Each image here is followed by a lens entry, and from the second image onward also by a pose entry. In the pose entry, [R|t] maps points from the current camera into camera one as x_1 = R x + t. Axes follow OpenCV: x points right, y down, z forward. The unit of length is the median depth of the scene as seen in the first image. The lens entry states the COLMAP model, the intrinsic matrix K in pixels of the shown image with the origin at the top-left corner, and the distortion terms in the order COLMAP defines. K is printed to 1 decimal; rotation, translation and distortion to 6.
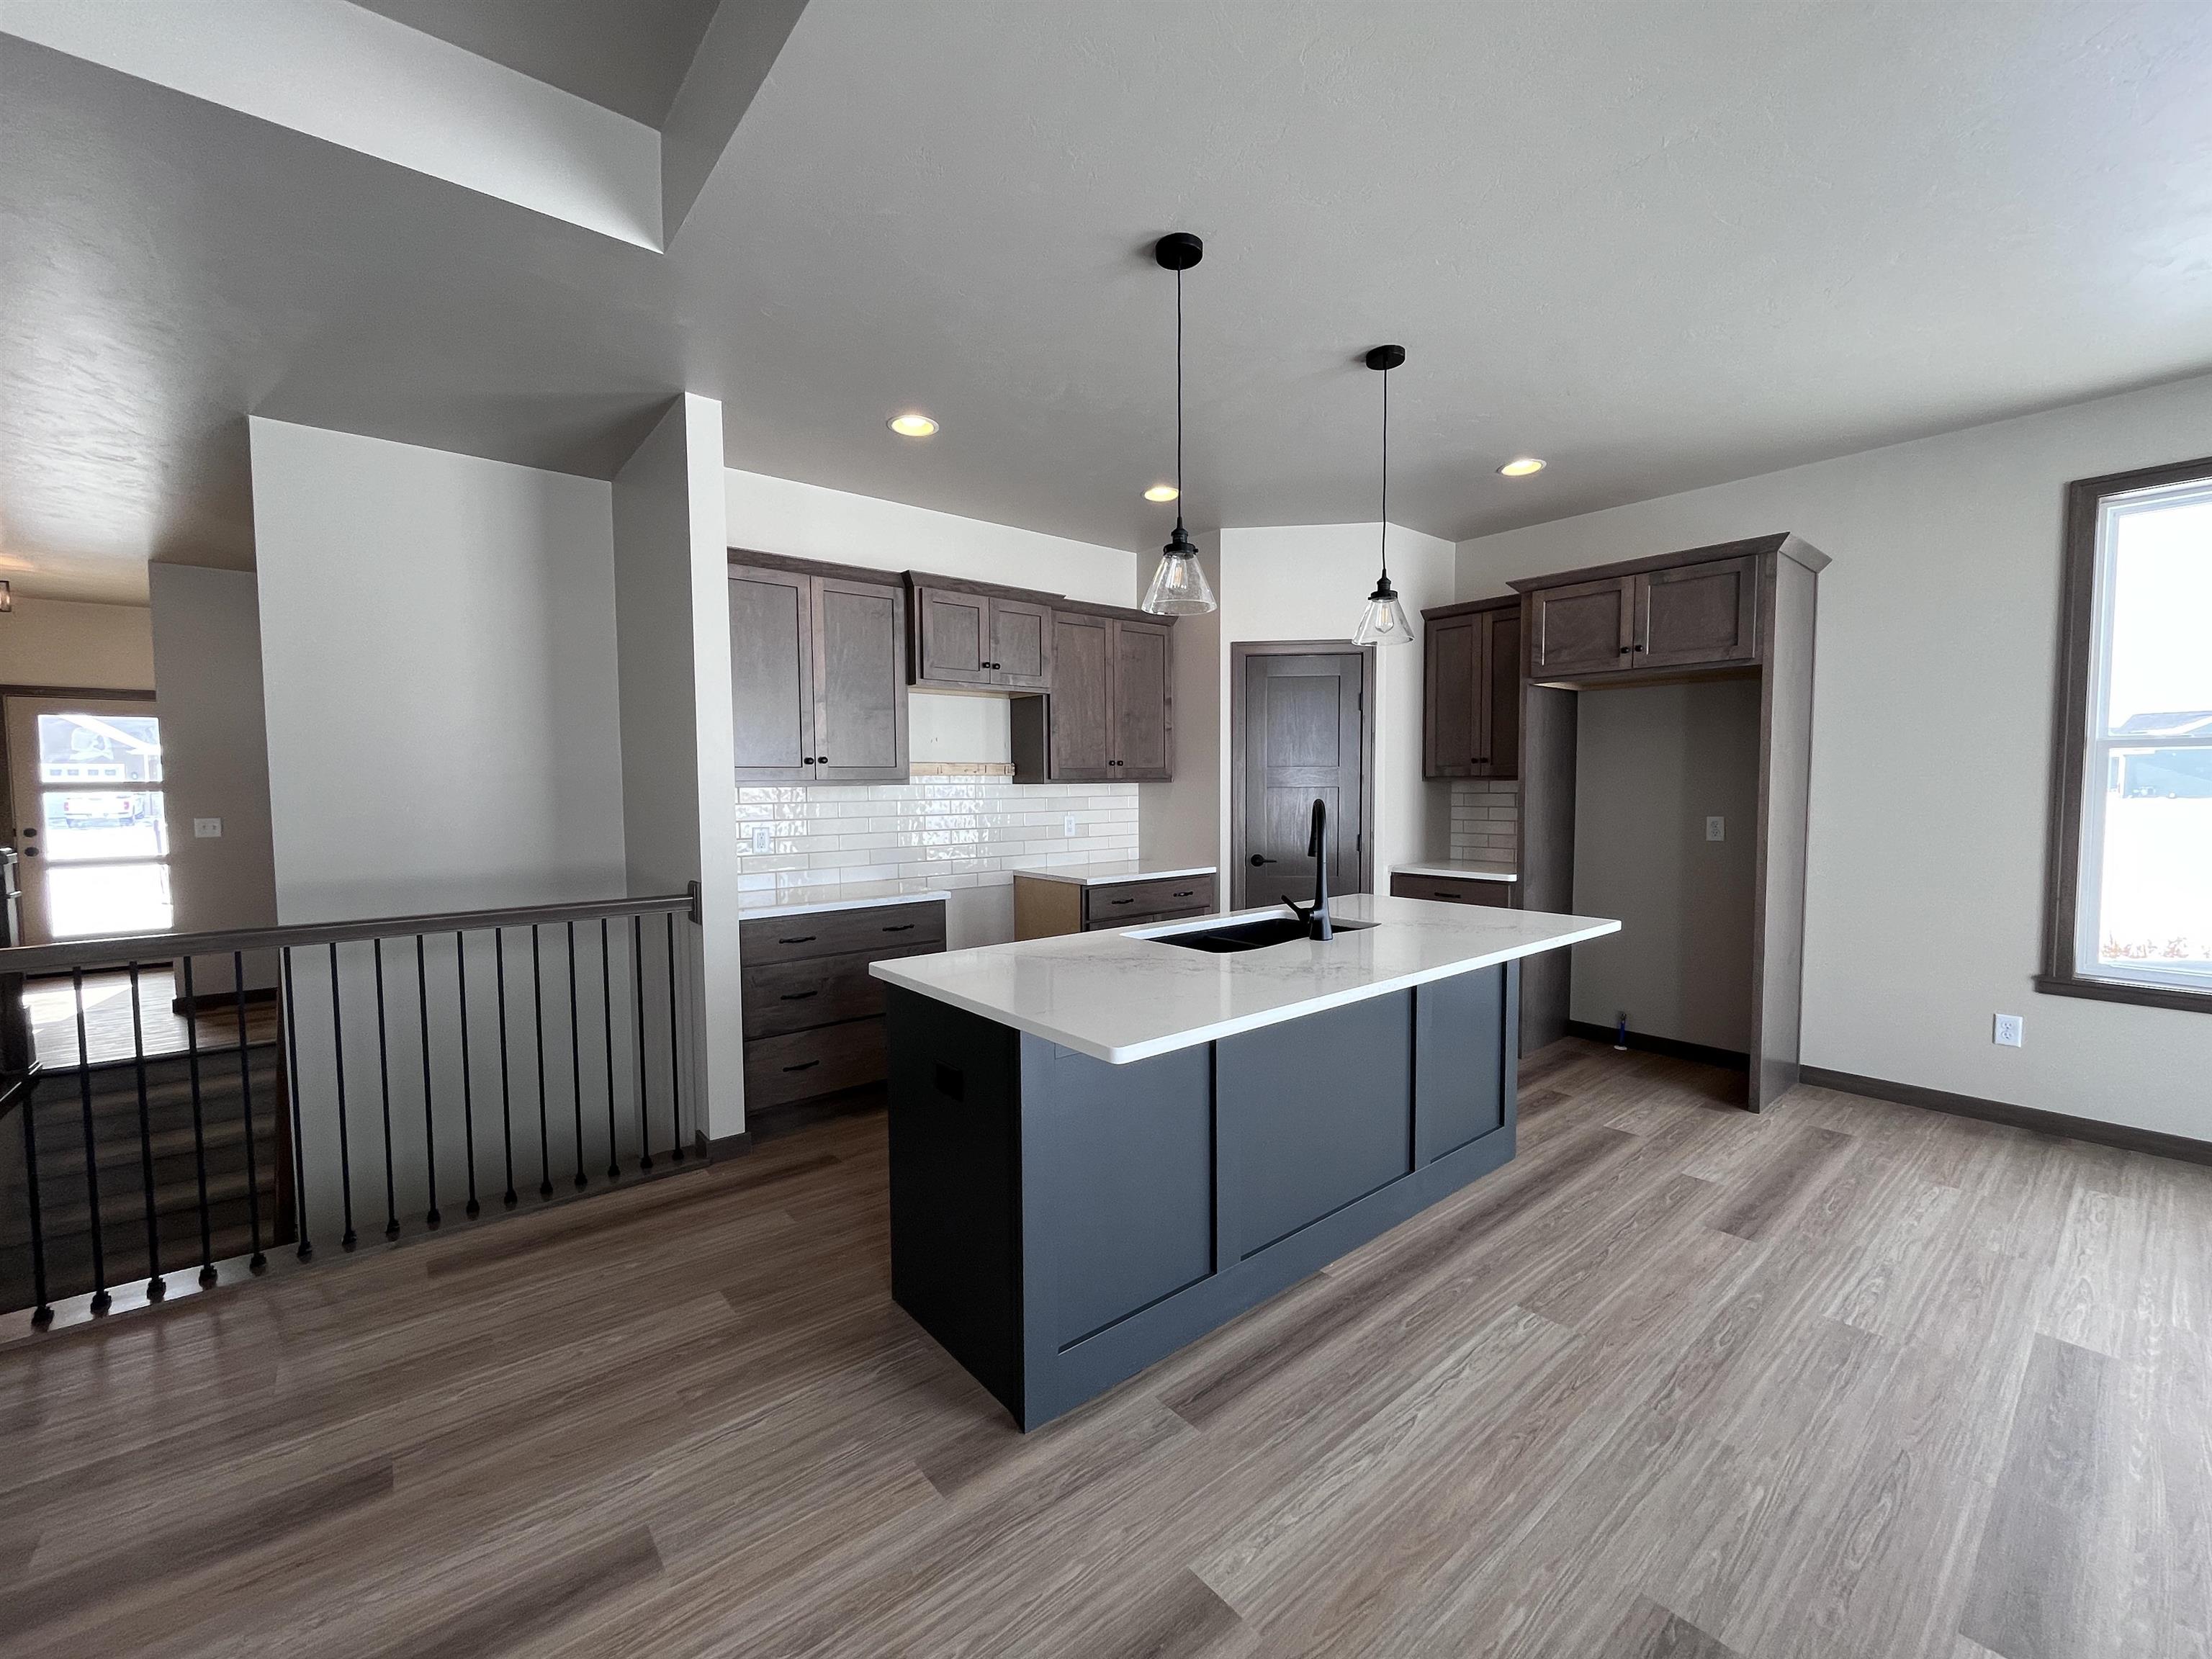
lens RADIAL K [[895.8, 0, 1101.1], [0, 895.8, 829.3], [0, 0, 1]] dist [-0.003871, 0.000674]
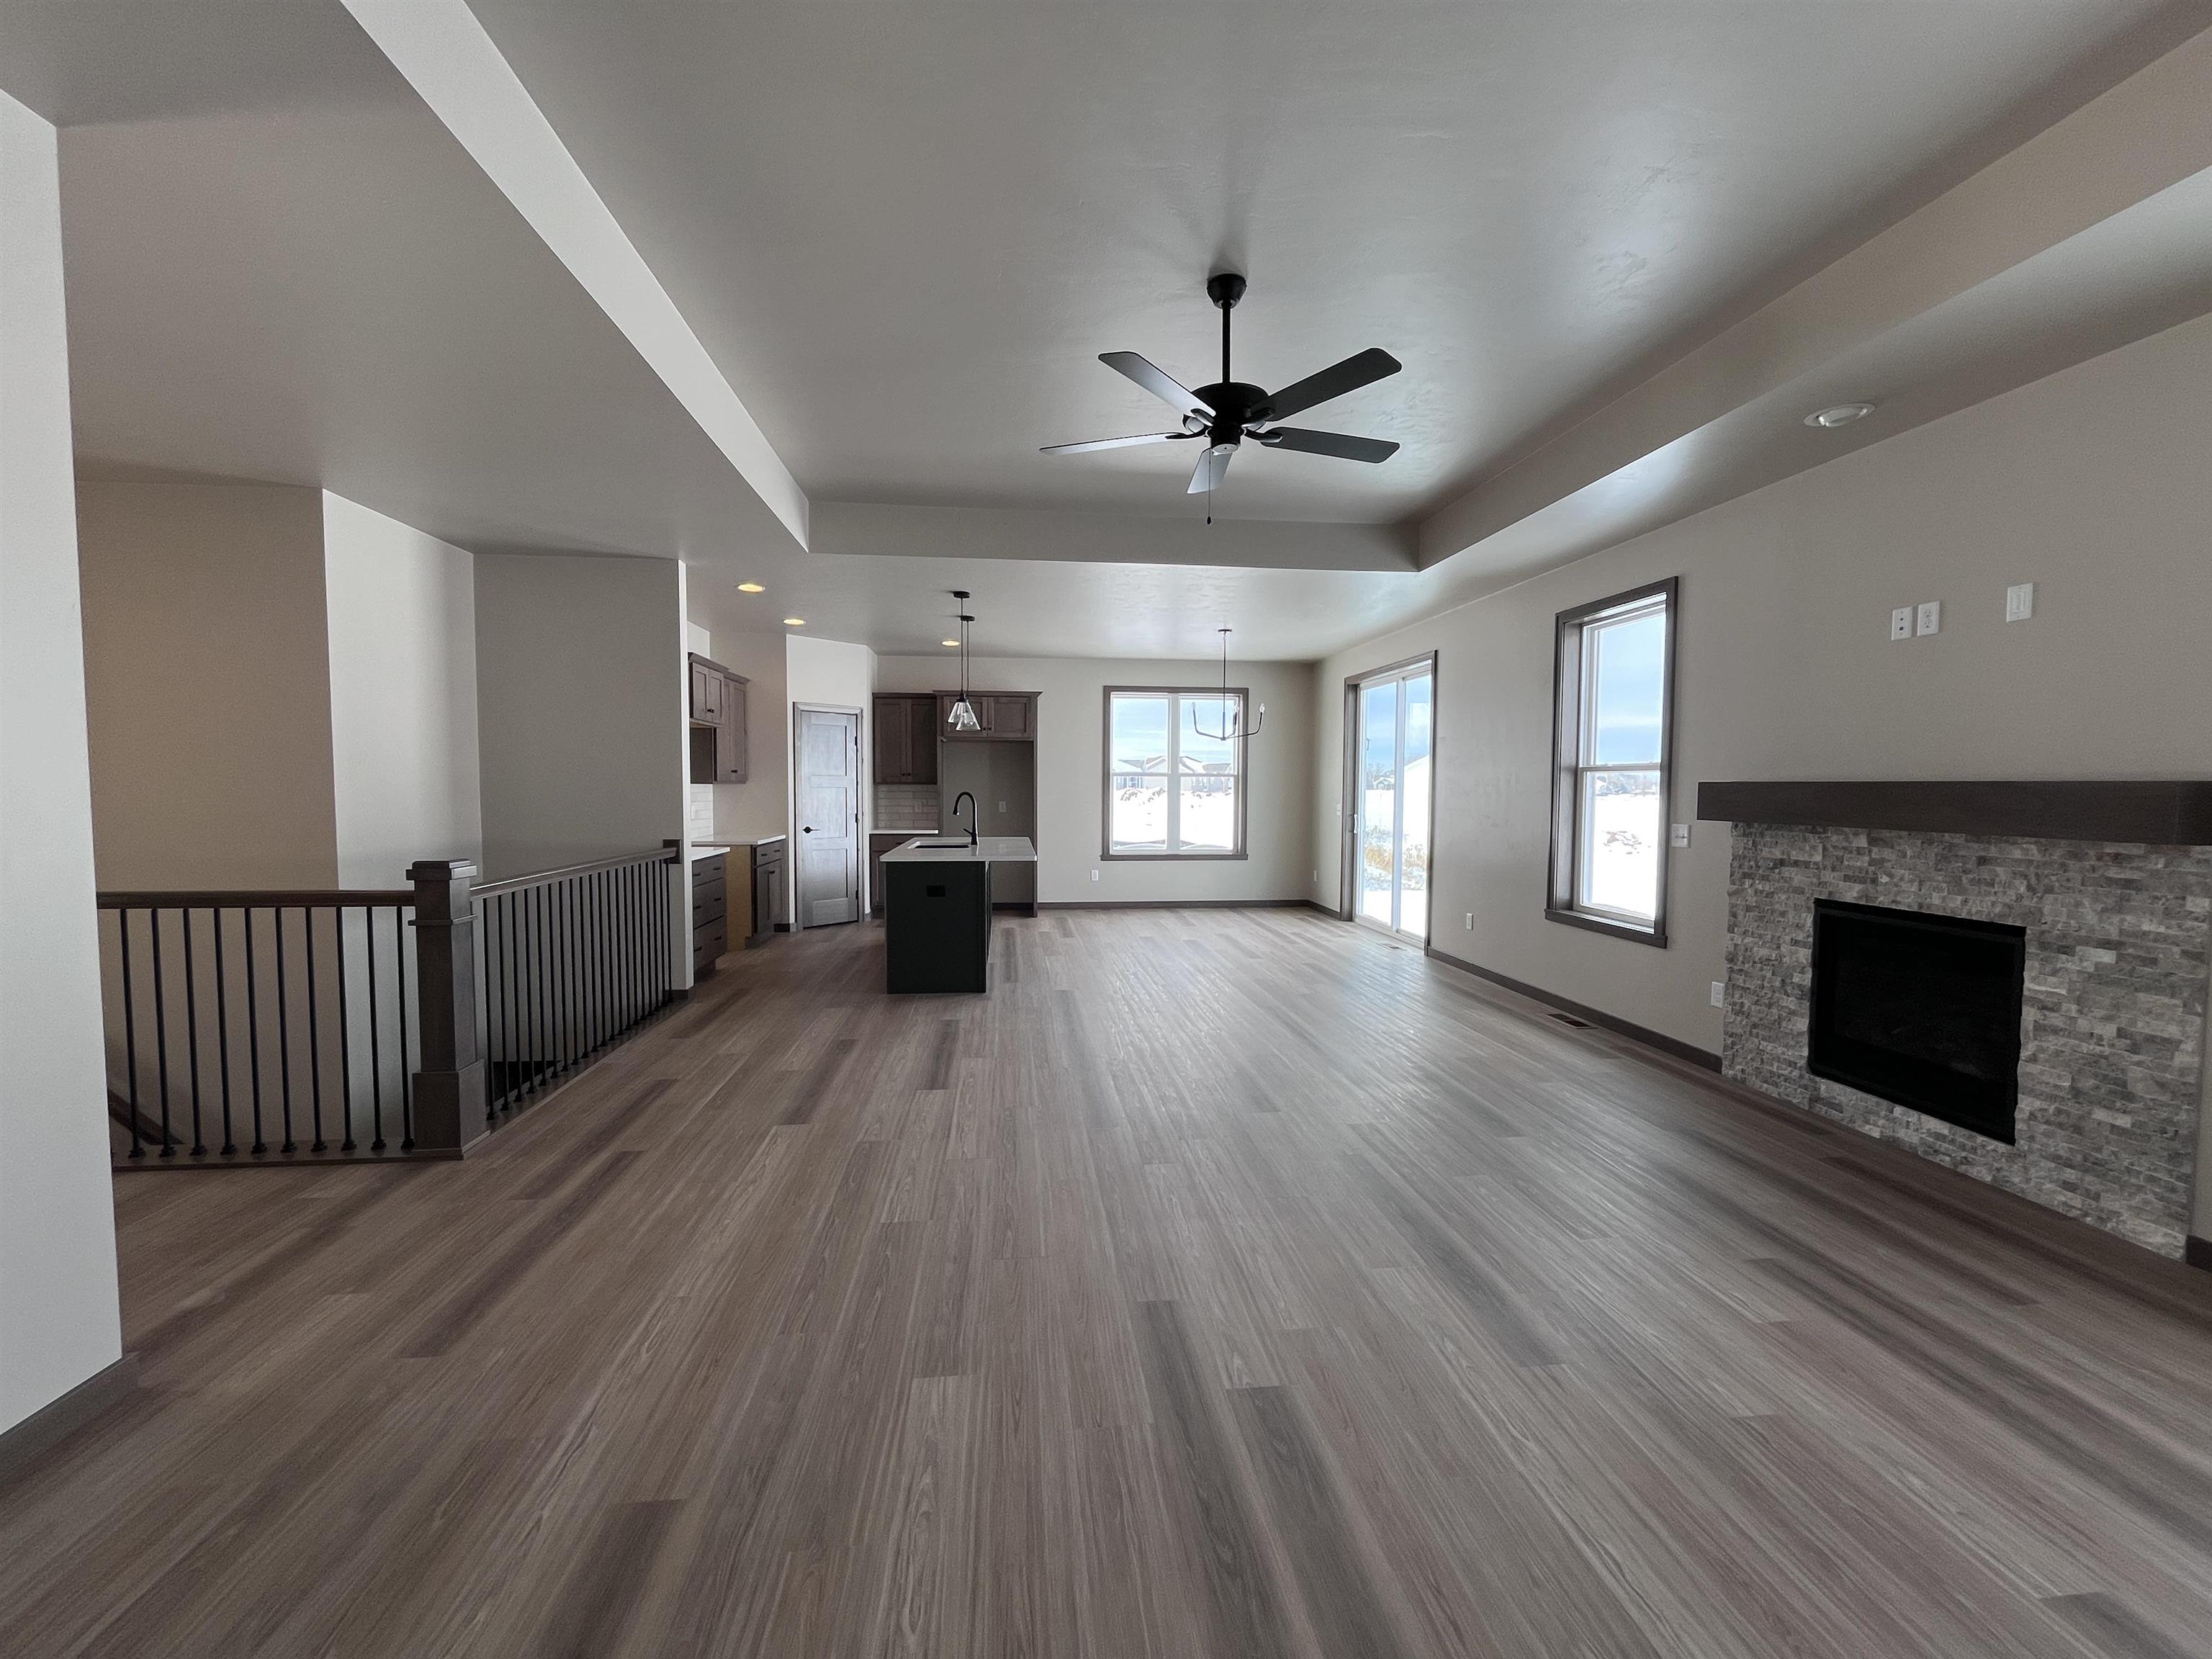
lens RADIAL K [[895.8, 0, 1101.4], [0, 895.8, 831.3], [0, 0, 1]] dist [-0.003871, 0.000674]
pose [[0.551085, -0.033206, 0.833788, -1.481190], [0.034687, 0.999256, 0.016870, 0.043868], [-0.833728, 0.019625, 0.551827, -0.648623]]
